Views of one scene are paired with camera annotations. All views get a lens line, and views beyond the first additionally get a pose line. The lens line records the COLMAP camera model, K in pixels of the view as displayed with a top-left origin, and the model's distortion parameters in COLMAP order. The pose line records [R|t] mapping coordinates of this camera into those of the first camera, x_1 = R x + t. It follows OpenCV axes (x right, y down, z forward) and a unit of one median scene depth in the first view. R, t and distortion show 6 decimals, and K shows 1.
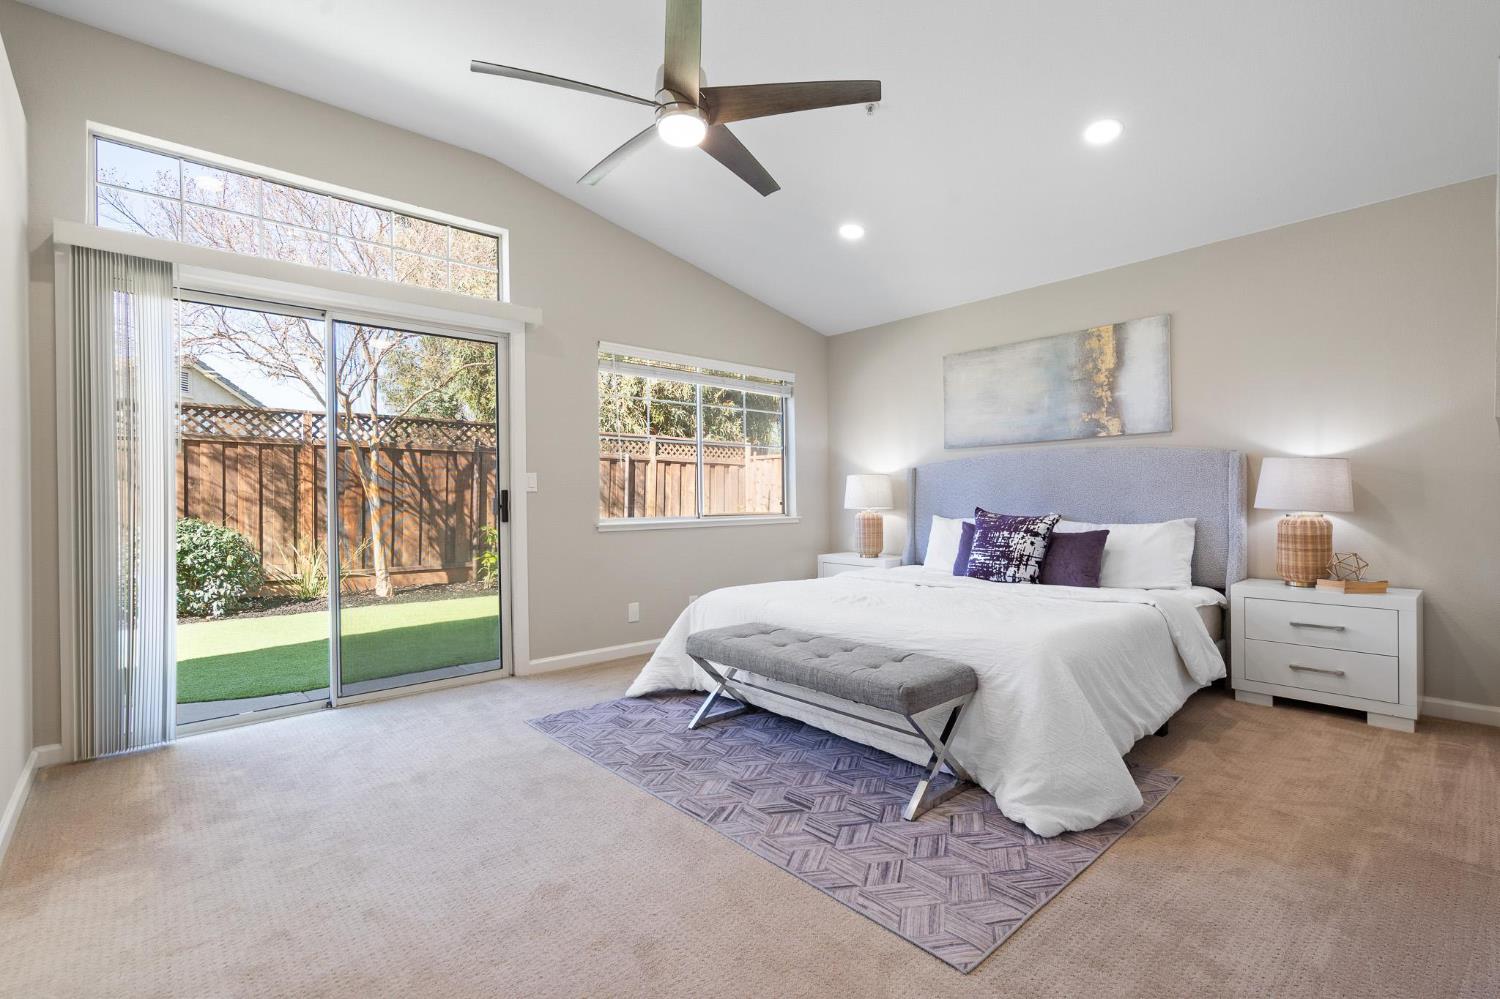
lens RADIAL K [[677.1, 0, 750.0], [0, 677.1, 499.5], [0, 0, 1]] dist [-0.002788, 0.000976]
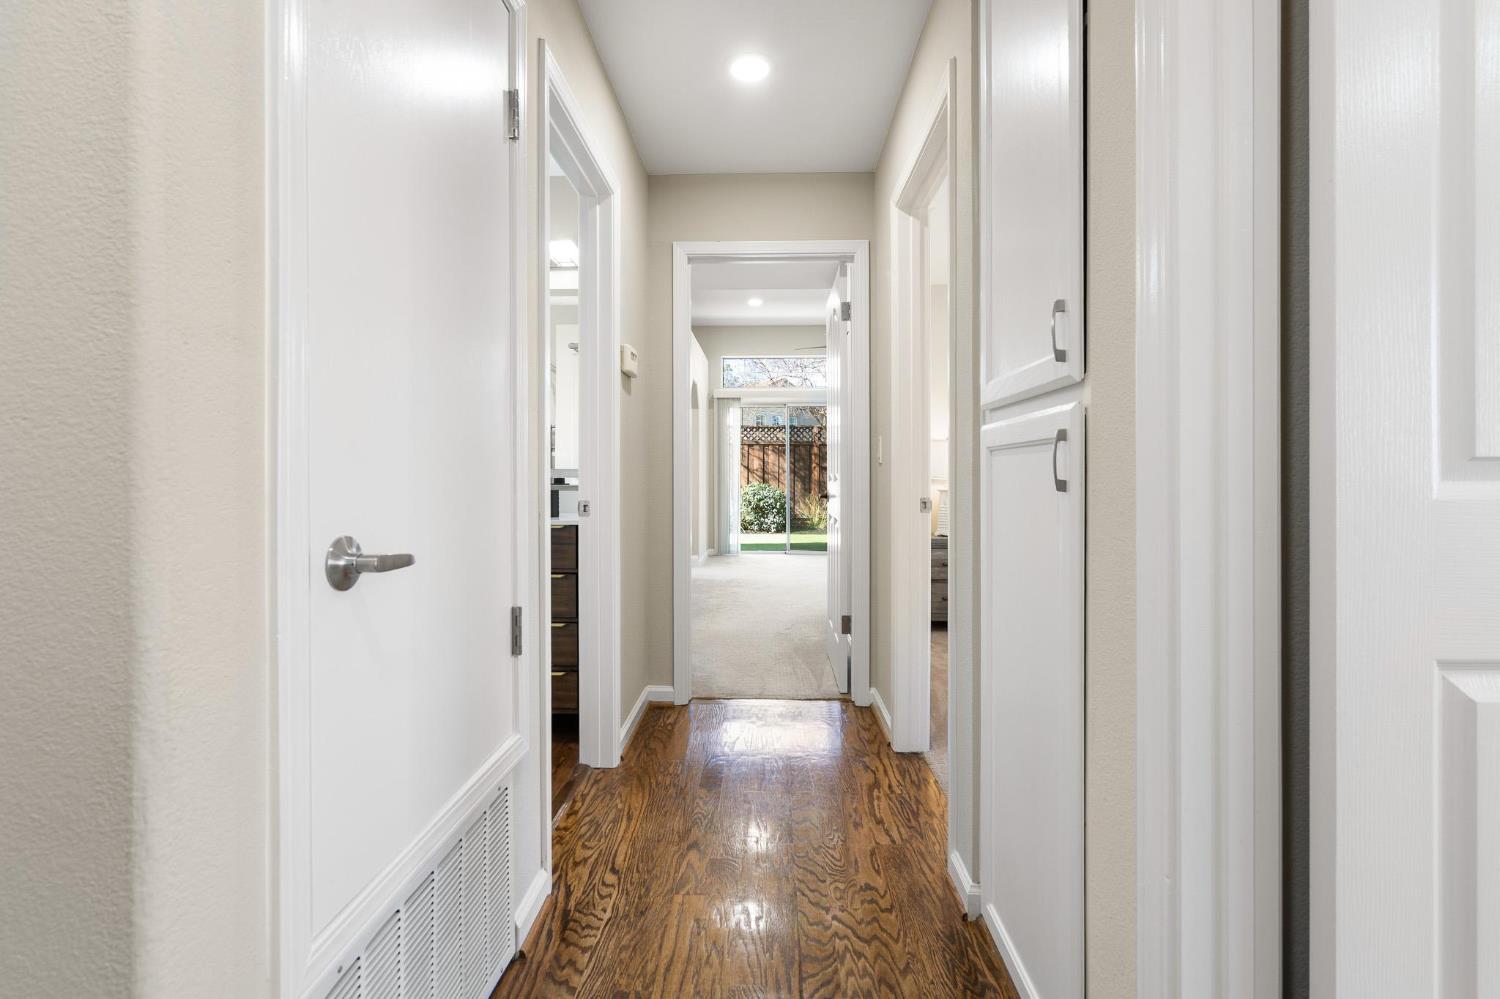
lens RADIAL K [[677.1, 0, 750.0], [0, 677.1, 499.5], [0, 0, 1]] dist [-0.002788, 0.000976]
pose [[0.728855, 0.034693, -0.683788, 0.506525], [-0.004800, 0.998950, 0.045566, -0.013567], [0.684651, -0.029929, 0.728256, -0.478287]]
